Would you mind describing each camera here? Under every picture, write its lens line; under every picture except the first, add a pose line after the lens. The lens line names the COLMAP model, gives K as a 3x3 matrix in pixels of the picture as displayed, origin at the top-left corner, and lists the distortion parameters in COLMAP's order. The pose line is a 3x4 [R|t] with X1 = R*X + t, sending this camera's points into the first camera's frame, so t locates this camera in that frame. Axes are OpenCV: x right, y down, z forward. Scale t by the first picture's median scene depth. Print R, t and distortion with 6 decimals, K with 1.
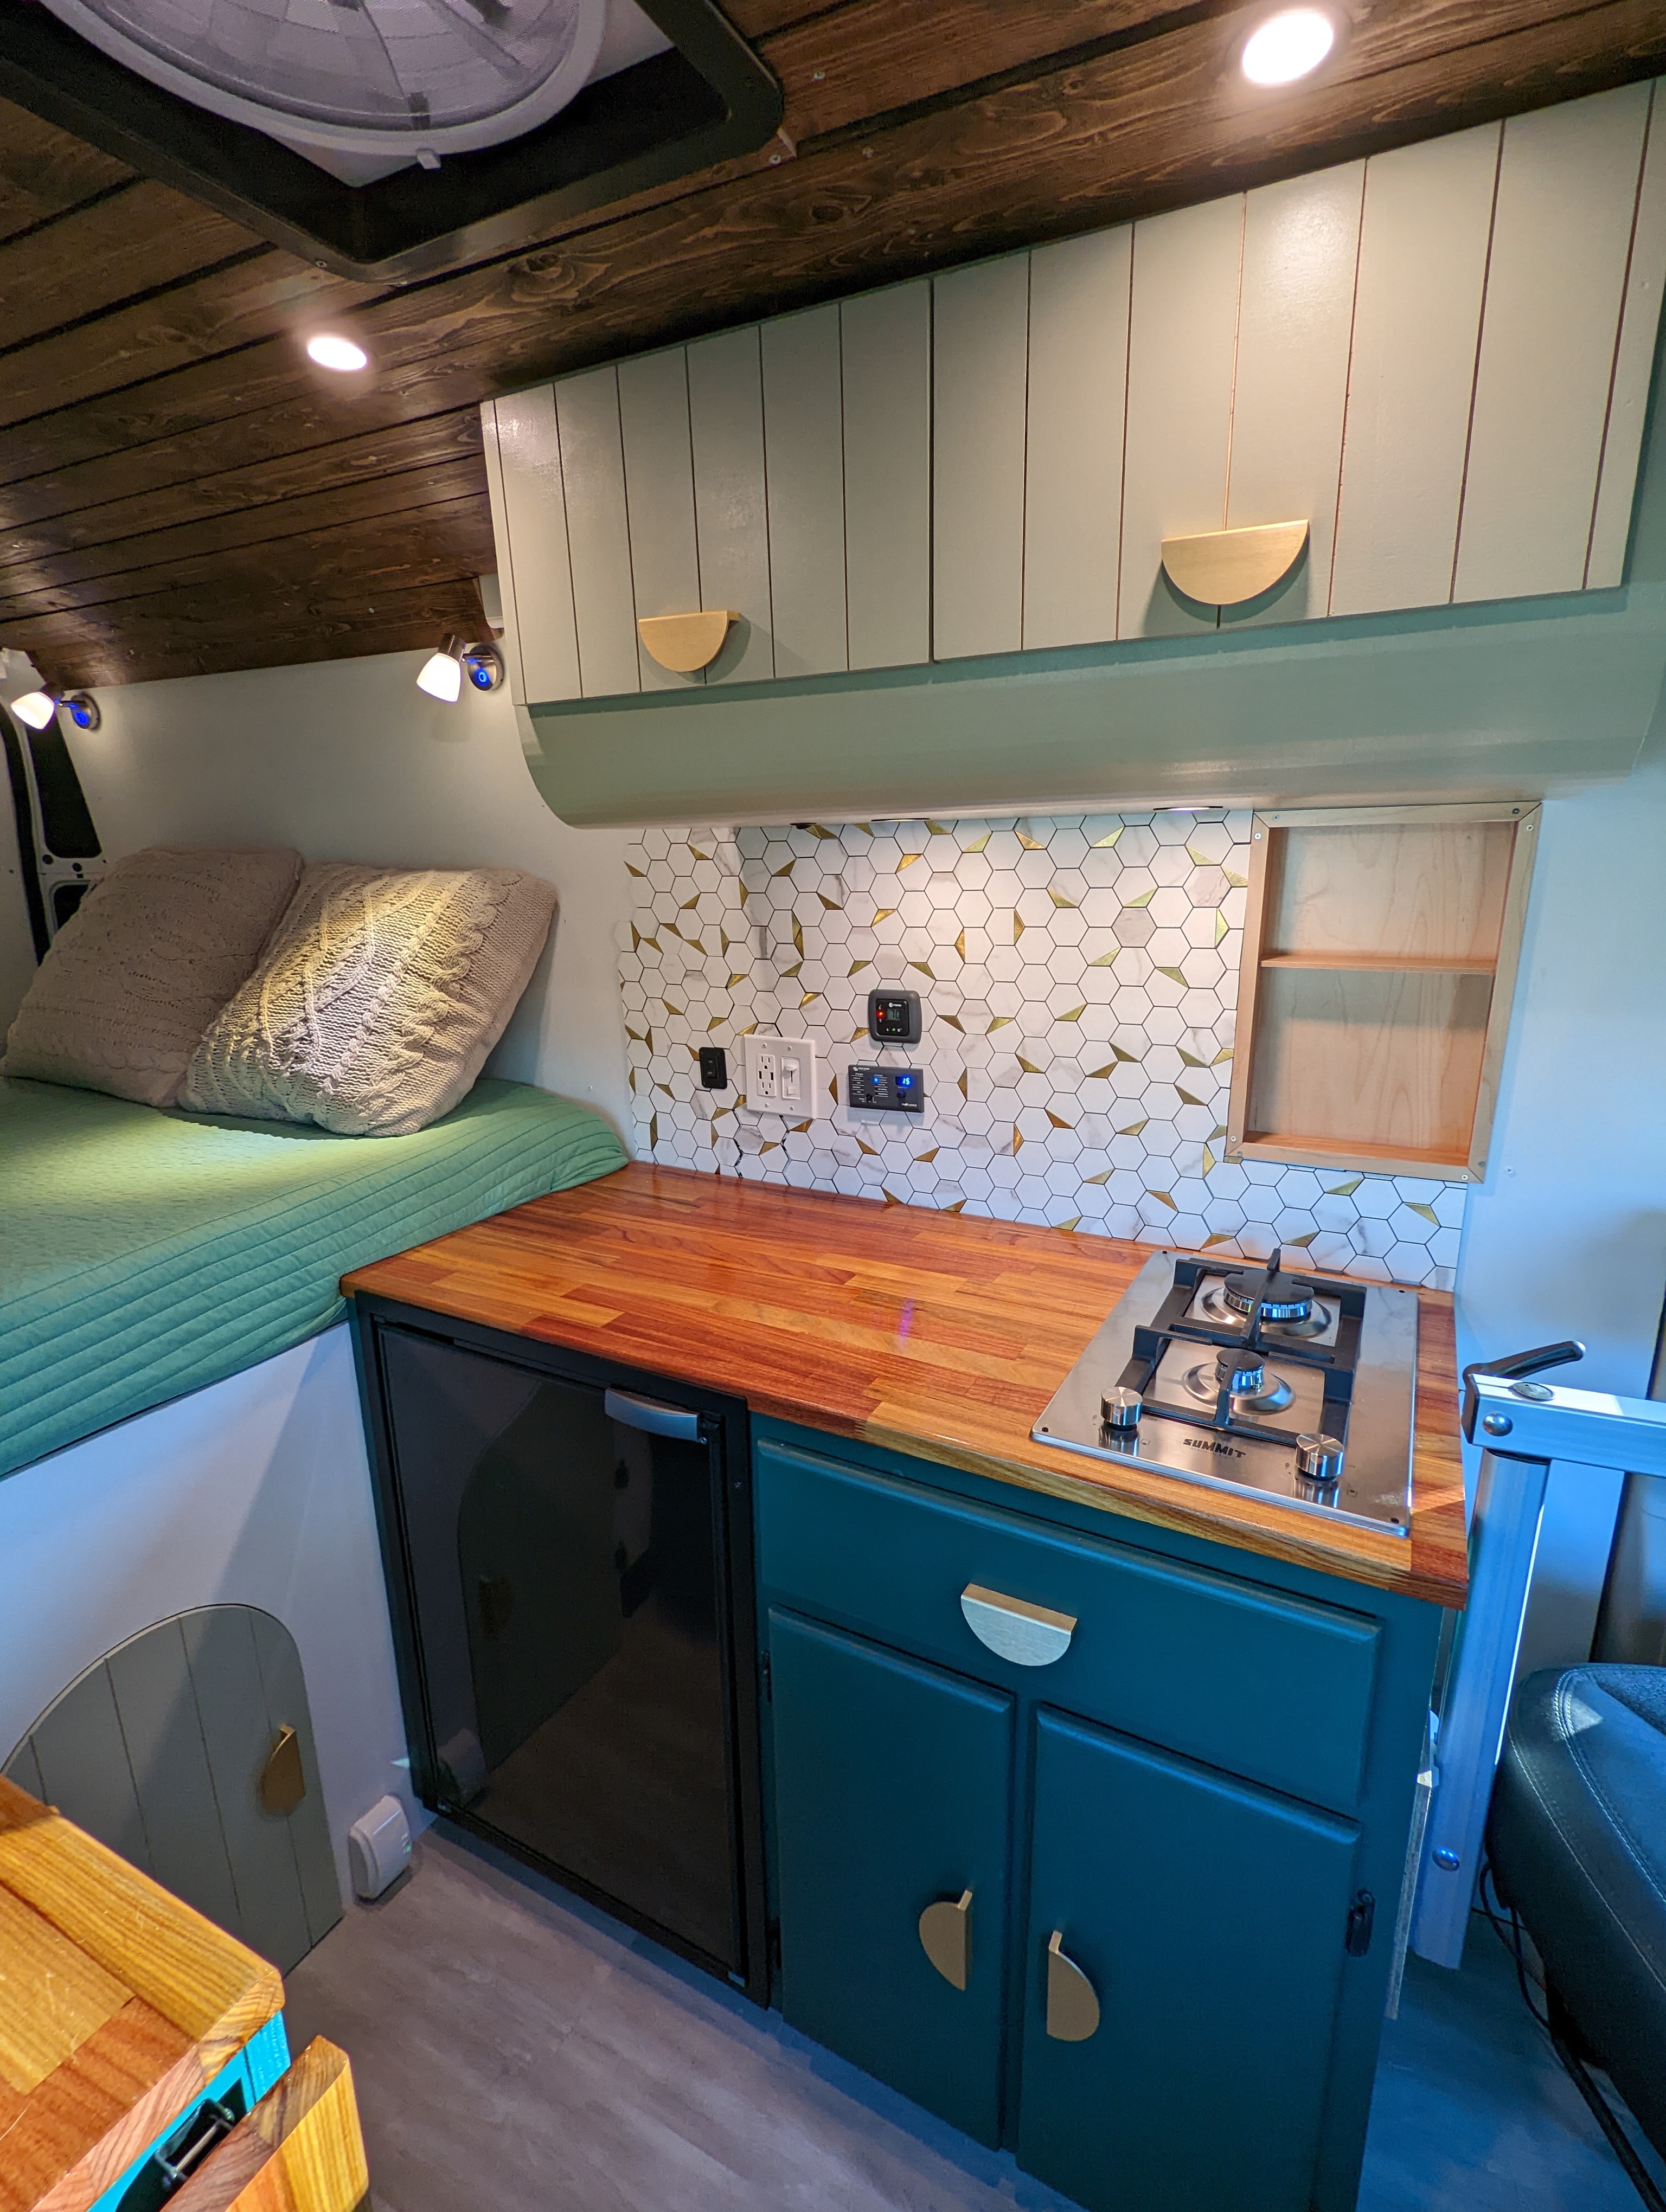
lens RADIAL K [[1048.9, 0, 835.7], [0, 1048.9, 1116.1], [0, 0, 1]] dist [-0.000928, 0.000842]
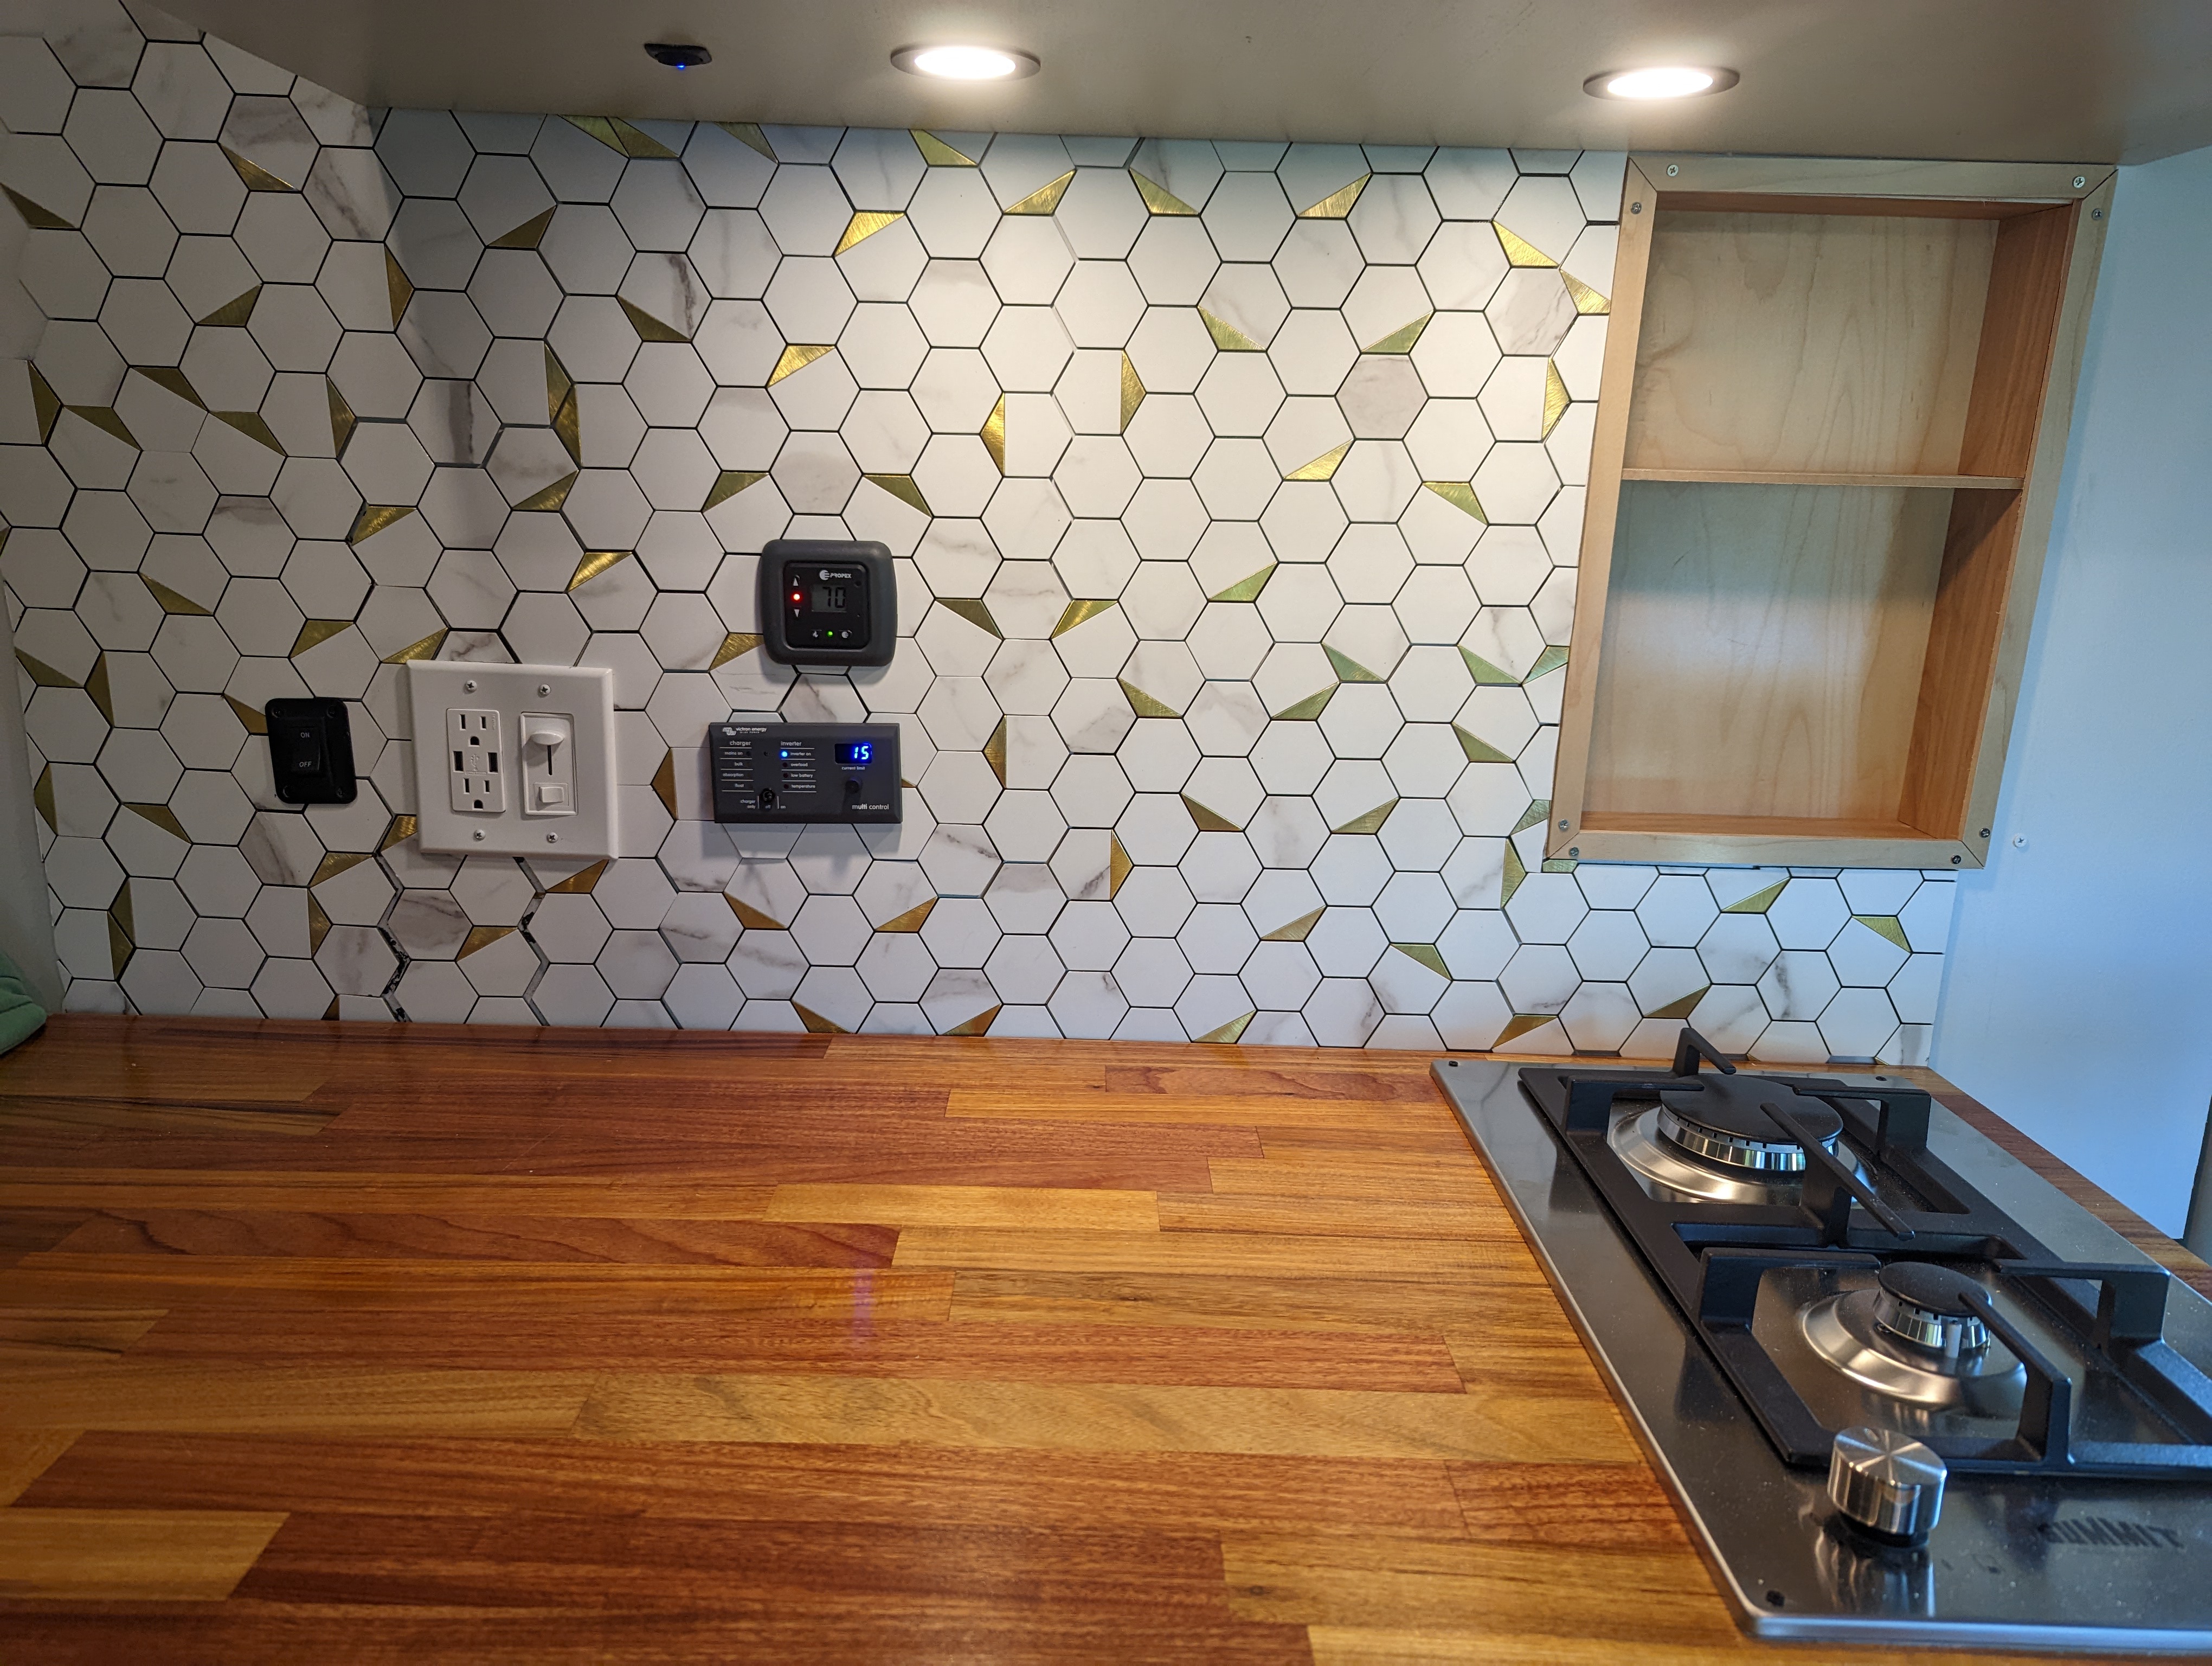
lens RADIAL K [[1565.8, 0, 1091.5], [0, 1565.8, 837.1], [0, 0, 1]] dist [0.052740, -0.040220]
pose [[0.875842, -0.069065, 0.477631, -0.161543], [0.075378, 0.997137, 0.005964, 0.005102], [-0.476676, 0.030779, 0.878540, 0.377932]]
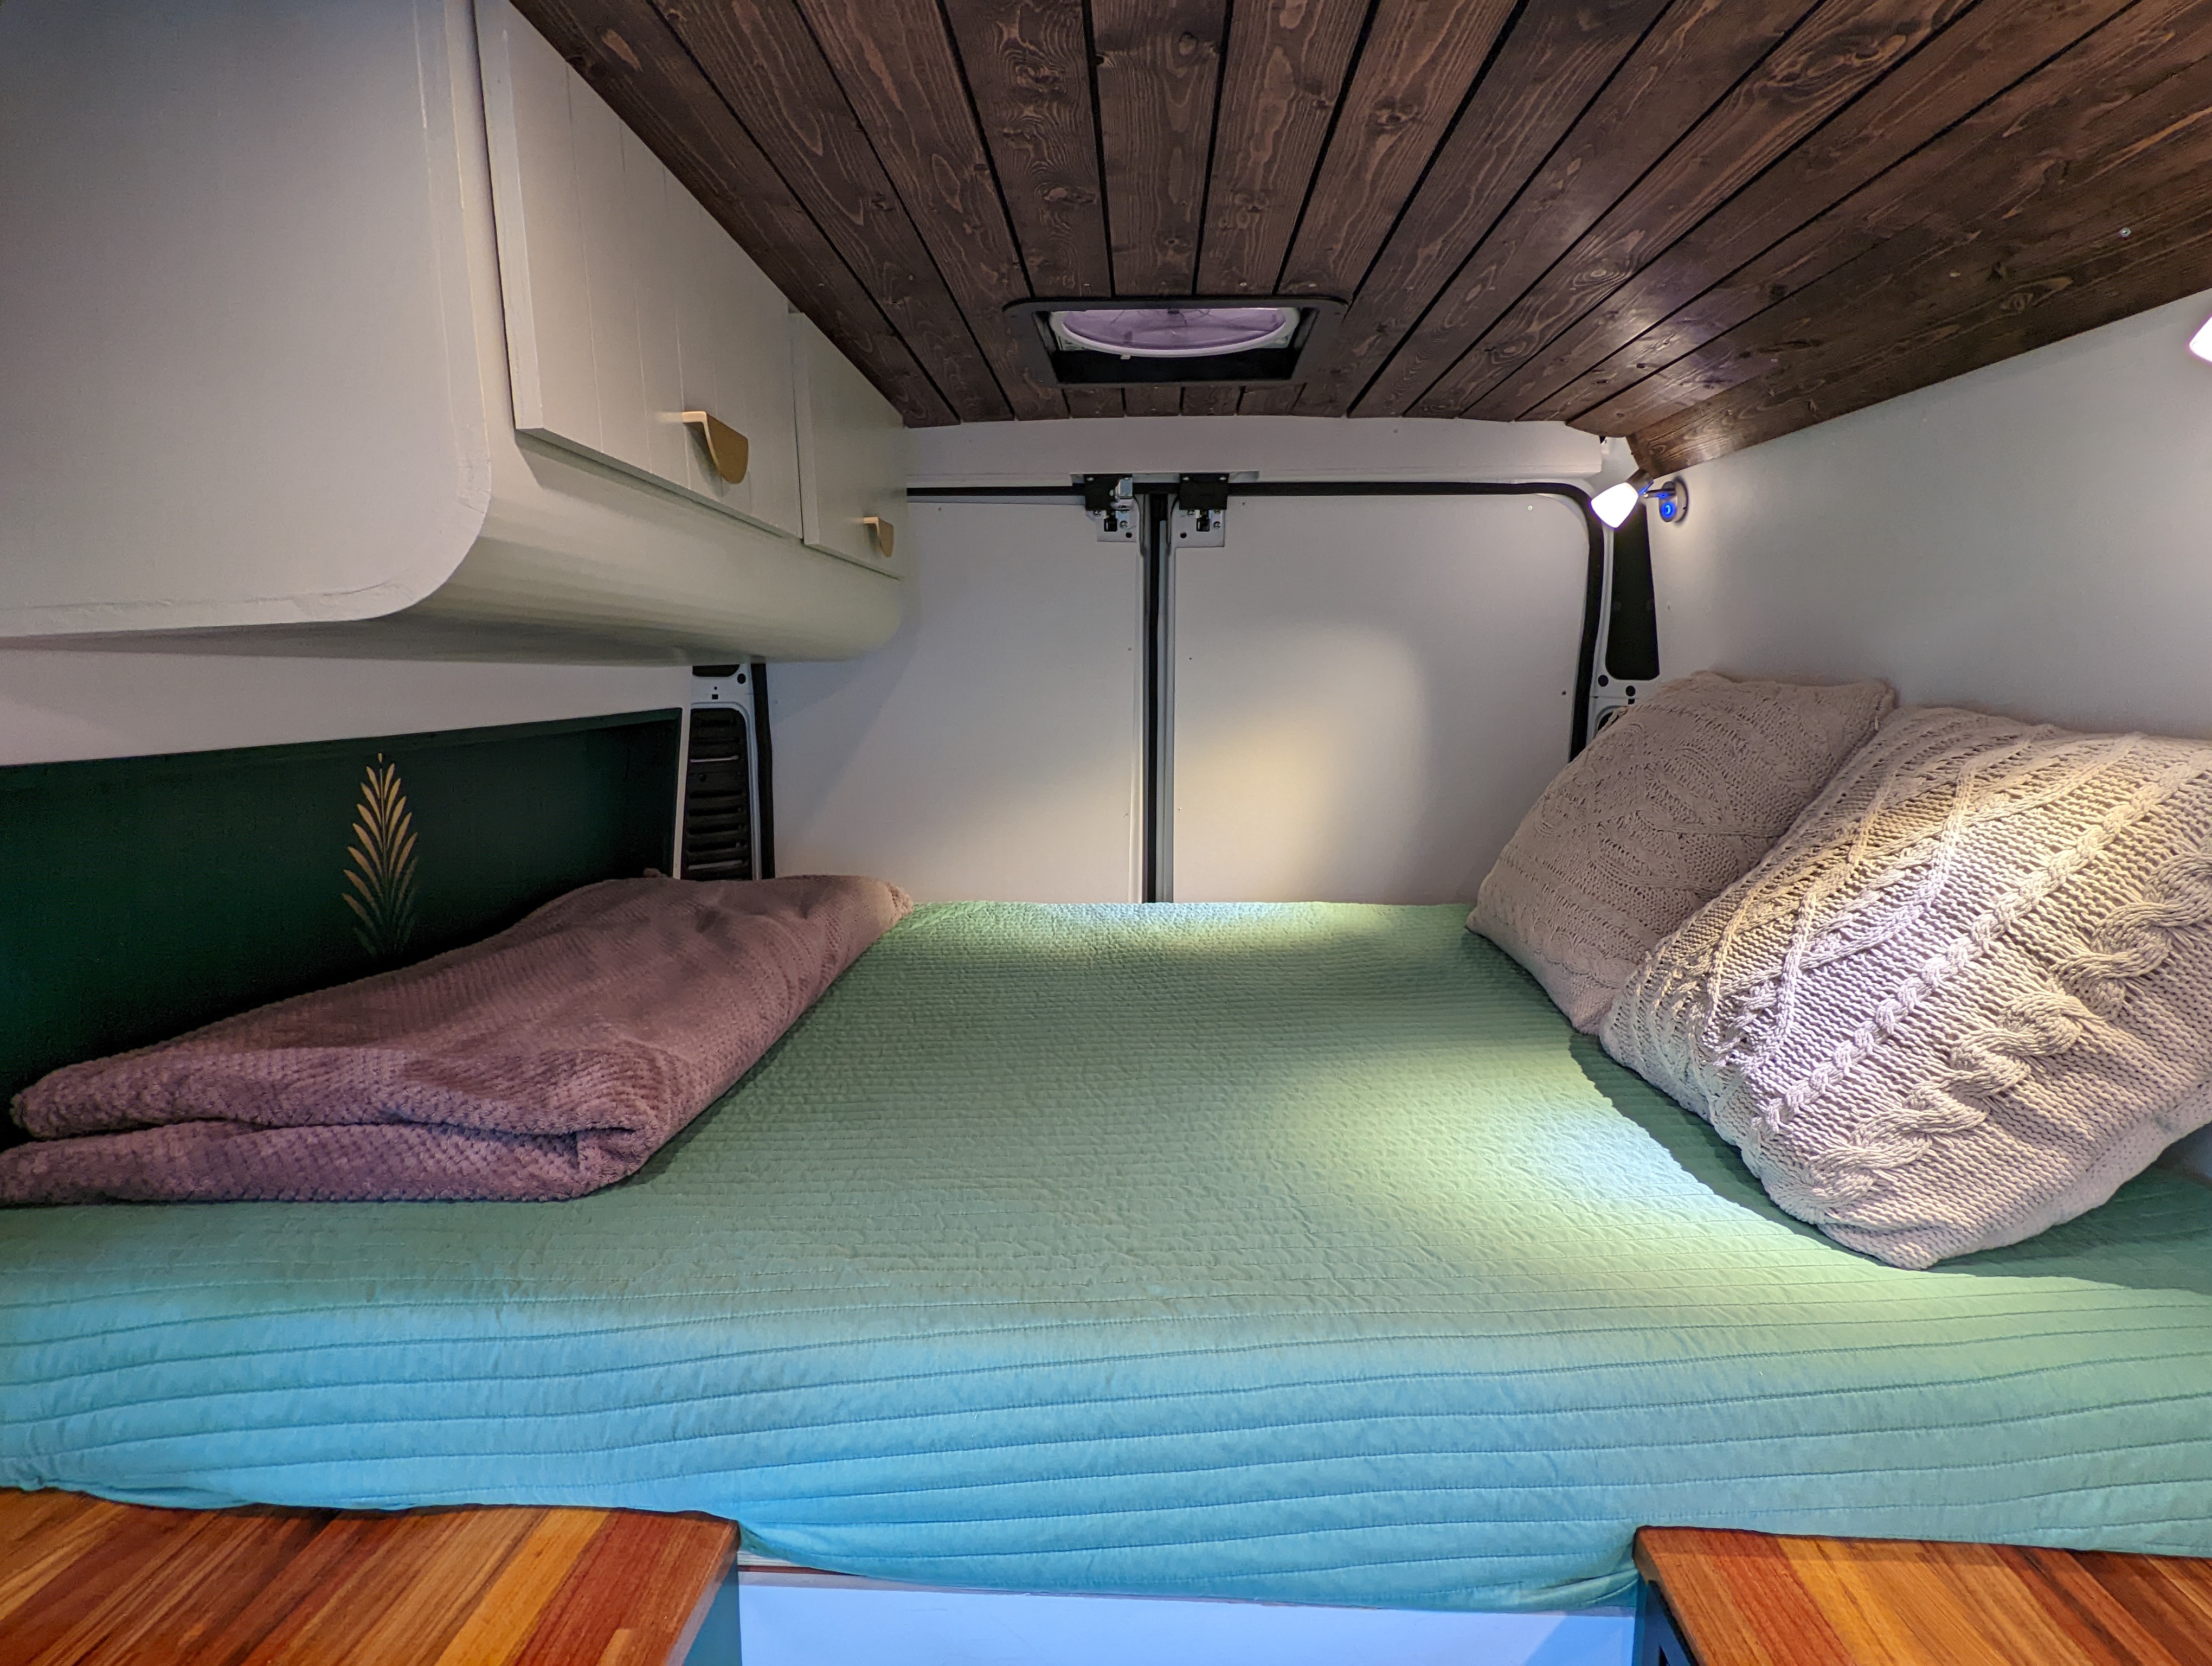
lens RADIAL K [[1145.9, 0, 1116.0], [0, 1145.9, 838.5], [0, 0, 1]] dist [0.000906, 0.001605]
pose [[0.423584, 0.150686, -0.893236, -0.116009], [-0.230911, 0.971454, 0.054380, -0.123107], [0.875932, 0.183223, 0.446287, 0.407353]]
